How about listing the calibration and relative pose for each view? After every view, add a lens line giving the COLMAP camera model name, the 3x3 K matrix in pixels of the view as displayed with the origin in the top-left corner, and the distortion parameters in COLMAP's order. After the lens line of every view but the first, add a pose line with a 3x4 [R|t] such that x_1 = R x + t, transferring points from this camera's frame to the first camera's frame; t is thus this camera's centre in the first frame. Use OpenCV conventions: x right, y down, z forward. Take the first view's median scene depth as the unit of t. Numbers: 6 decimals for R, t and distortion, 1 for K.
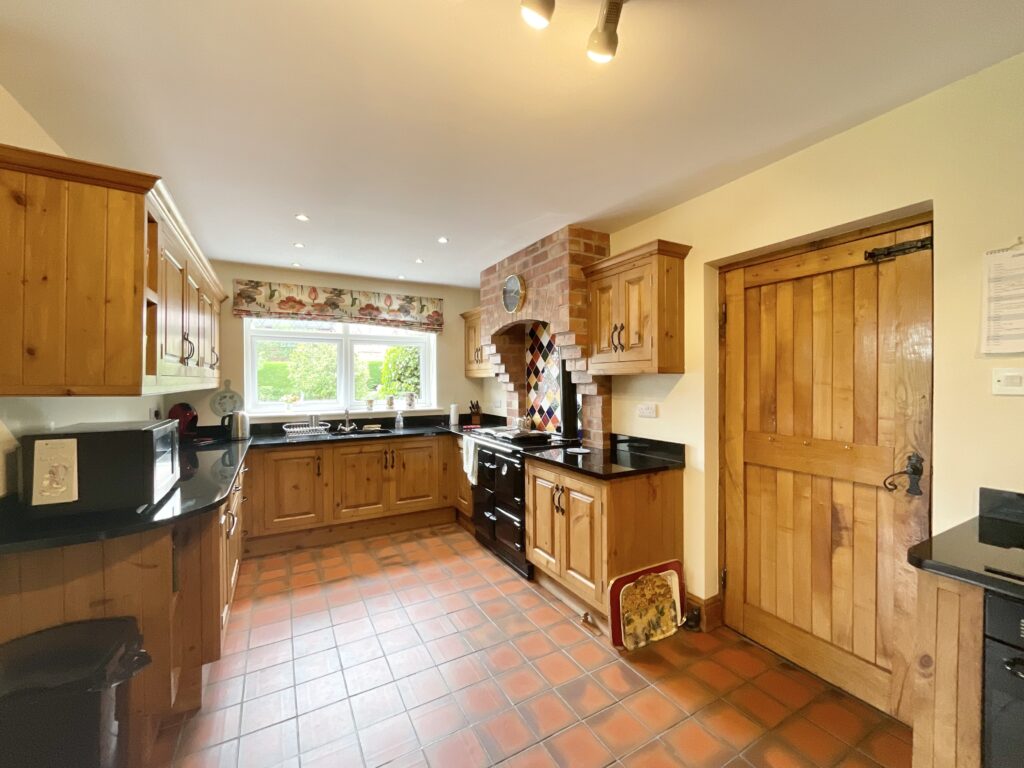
lens RADIAL K [[418.0, 0, 511.7], [0, 418.0, 383.4], [0, 0, 1]] dist [-0.001277, 0.000960]
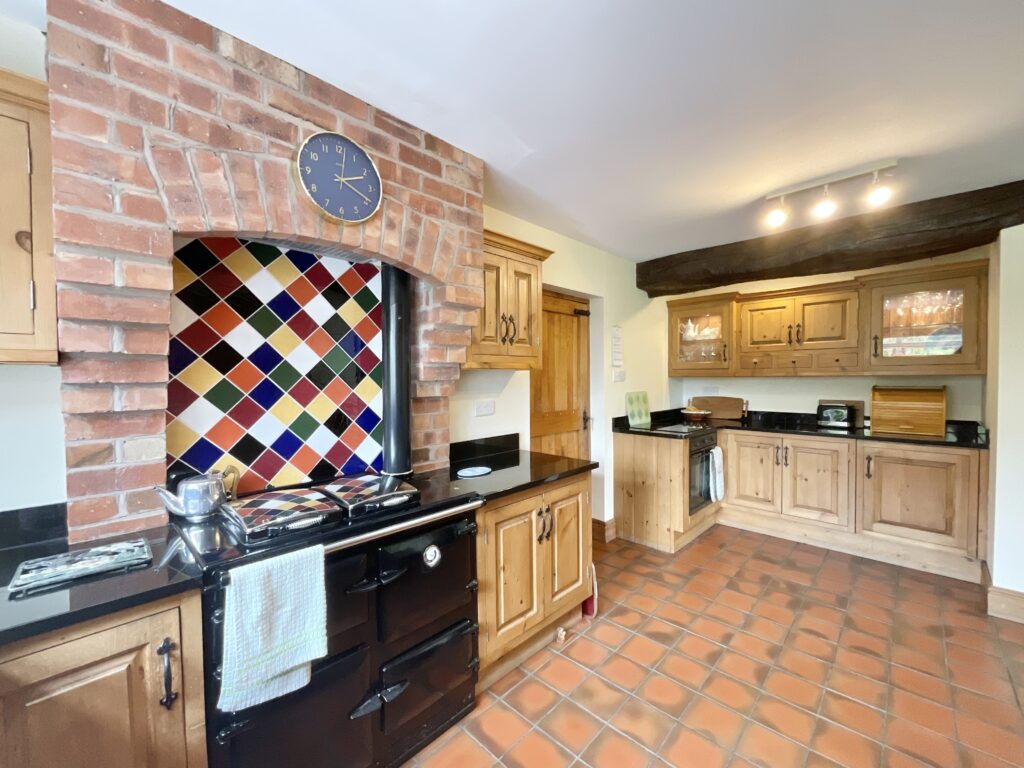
lens RADIAL K [[418.0, 0, 511.0], [0, 418.0, 382.4], [0, 0, 1]] dist [-0.001277, 0.000960]
pose [[-0.287970, -0.009534, 0.957592, -0.825487], [0.014057, 0.999801, 0.014182, -0.008578], [-0.957536, 0.017545, -0.287779, 1.682547]]
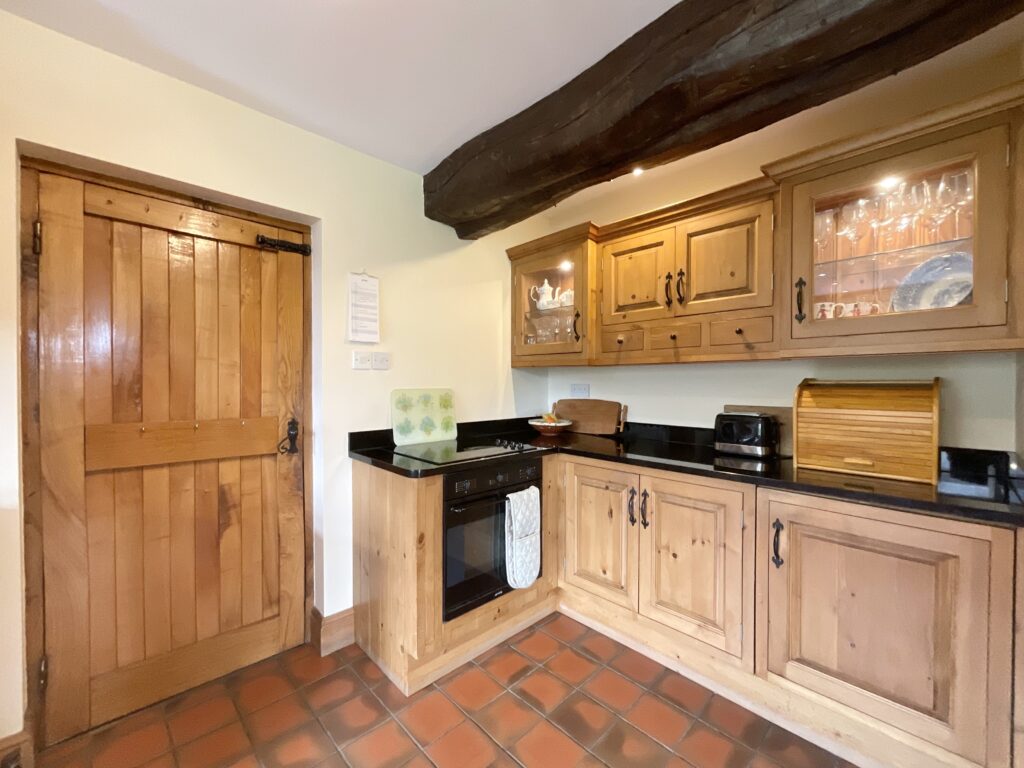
lens RADIAL K [[418.0, 0, 516.1], [0, 418.0, 382.1], [0, 0, 1]] dist [-0.001277, 0.000960]
pose [[-0.259784, 0.000826, 0.965666, -0.315603], [0.004751, 0.999989, 0.000423, 0.054267], [-0.965655, 0.004698, -0.259785, 0.589077]]
